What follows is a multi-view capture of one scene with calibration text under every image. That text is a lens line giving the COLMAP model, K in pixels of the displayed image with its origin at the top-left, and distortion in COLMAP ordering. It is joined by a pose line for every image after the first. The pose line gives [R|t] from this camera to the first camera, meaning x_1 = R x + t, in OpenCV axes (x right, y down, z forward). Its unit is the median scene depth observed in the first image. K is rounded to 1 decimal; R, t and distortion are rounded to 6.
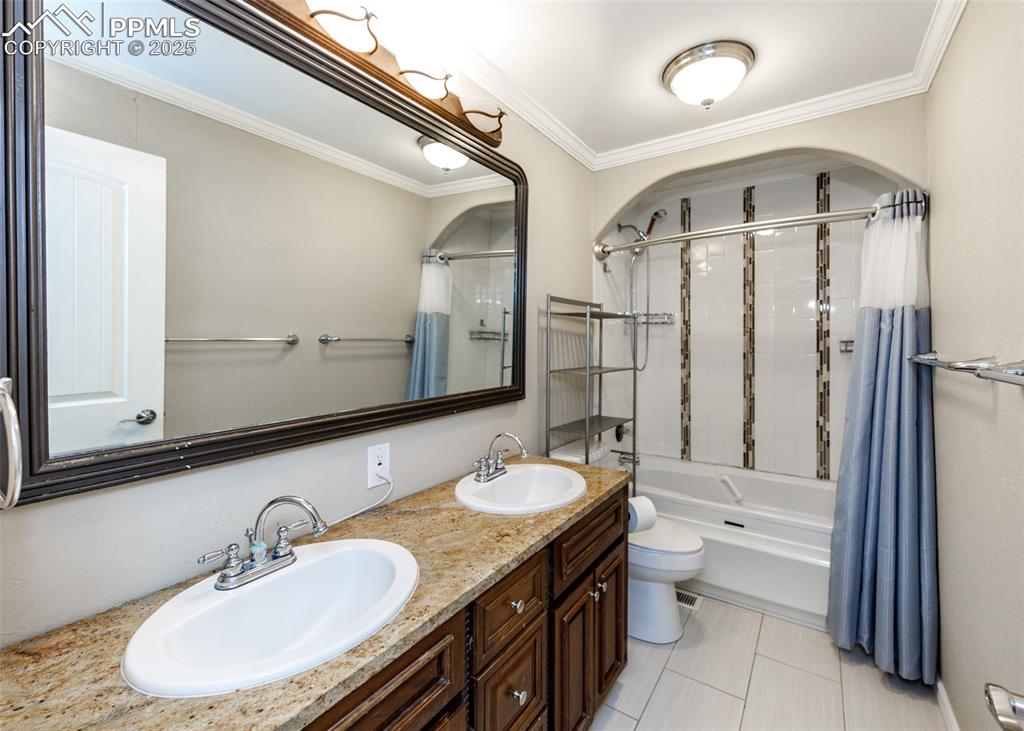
lens RADIAL K [[435.0, 0, 514.7], [0, 435.0, 342.7], [0, 0, 1]] dist [-0.003318, -0.000708]
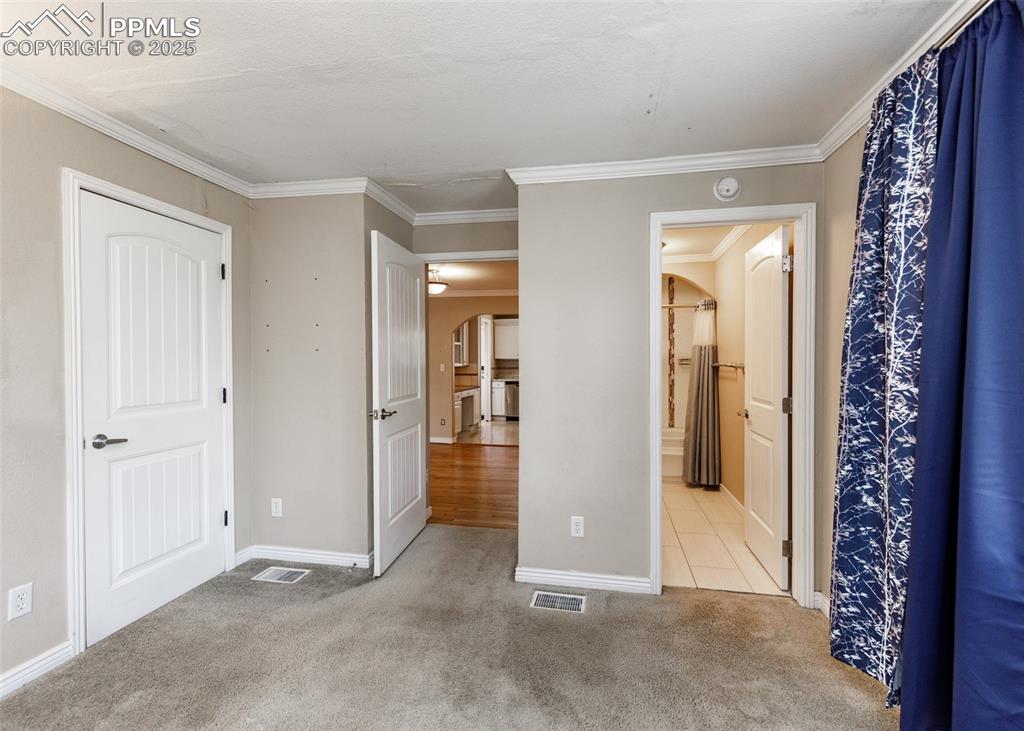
lens RADIAL K [[472.1, 0, 510.3], [0, 472.1, 365.4], [0, 0, 1]] dist [0.002889, -0.000128]
pose [[0.919796, -0.000144, 0.392396, -1.137489], [0.000749, 0.999999, -0.001388, 0.035475], [-0.392395, 0.001570, 0.919795, -0.986864]]
